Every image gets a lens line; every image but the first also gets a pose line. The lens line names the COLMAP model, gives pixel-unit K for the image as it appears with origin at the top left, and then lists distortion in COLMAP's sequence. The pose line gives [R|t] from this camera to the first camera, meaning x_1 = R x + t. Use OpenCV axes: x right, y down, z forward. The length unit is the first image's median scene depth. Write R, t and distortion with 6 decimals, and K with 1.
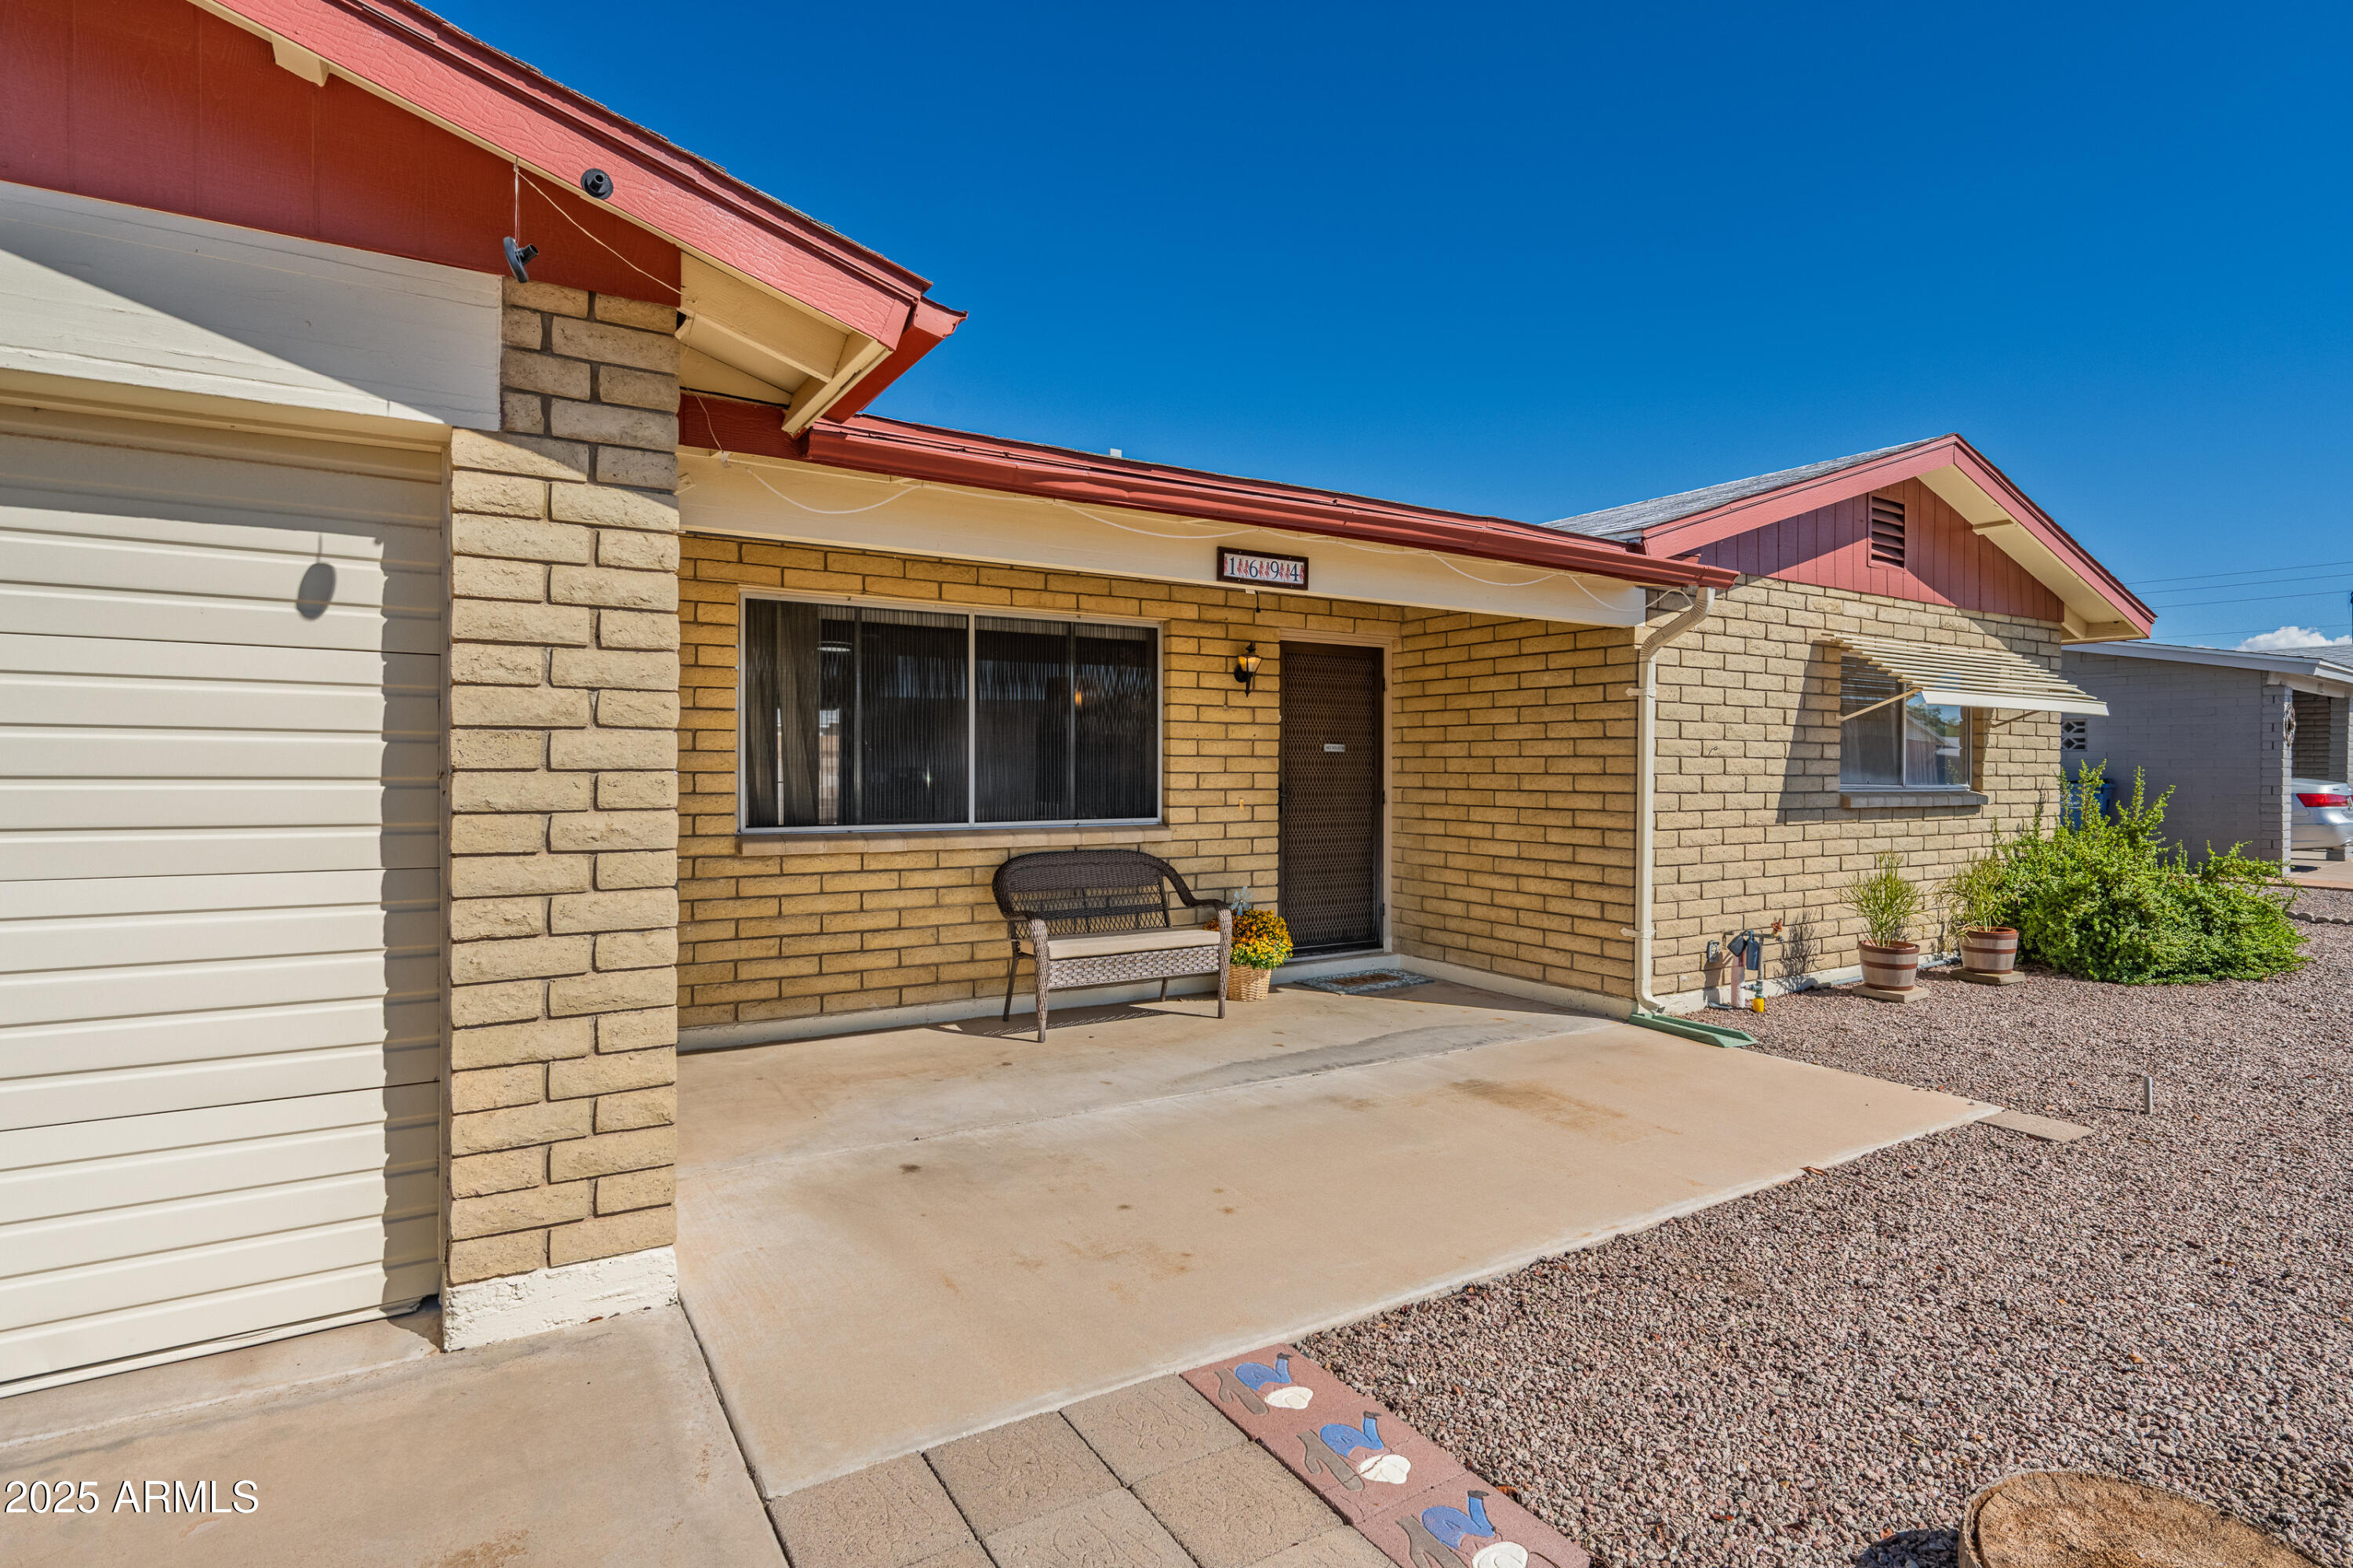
lens RADIAL K [[1218.2, 0, 1179.0], [0, 1218.2, 775.7], [0, 0, 1]] dist [-0.015830, -0.000165]
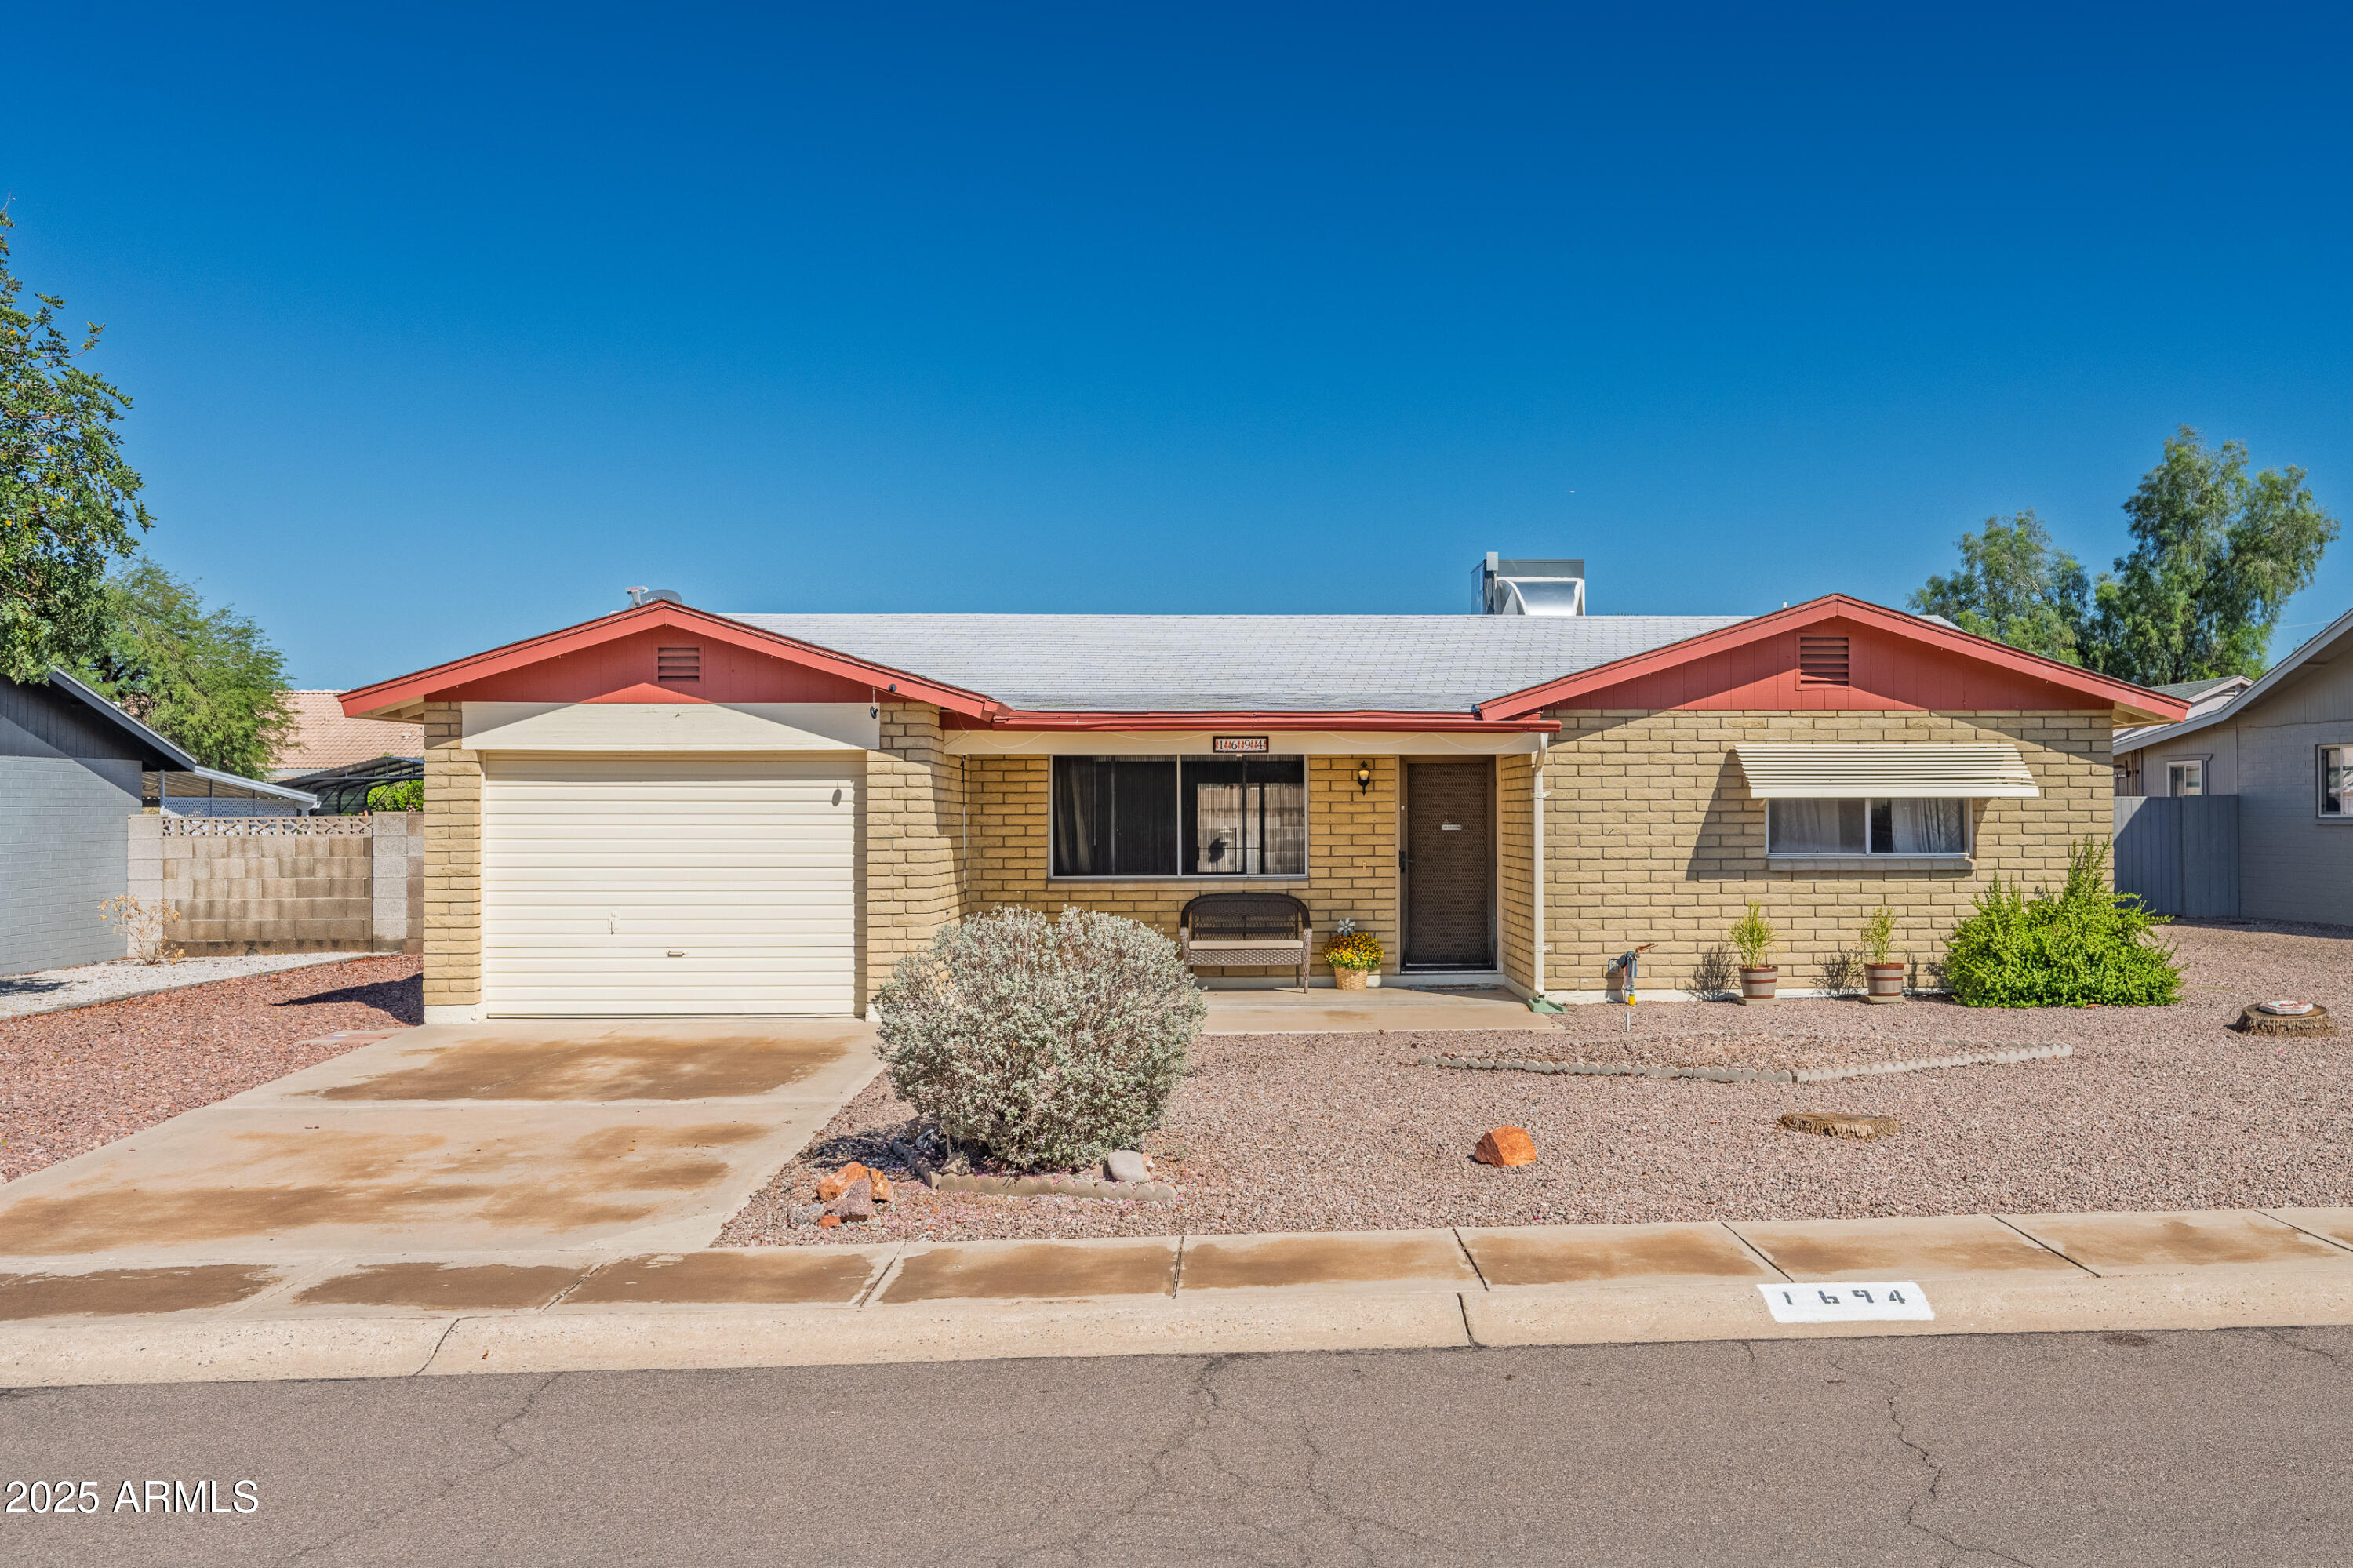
lens RADIAL K [[1821.8, 0, 1176.5], [0, 1821.8, 784.0], [0, 0, 1]] dist [-0.002798, -0.000372]
pose [[0.861230, -0.018760, -0.507869, 1.105669], [0.005002, 0.999583, -0.028440, -0.016744], [0.508191, 0.021953, 0.860964, -1.193161]]
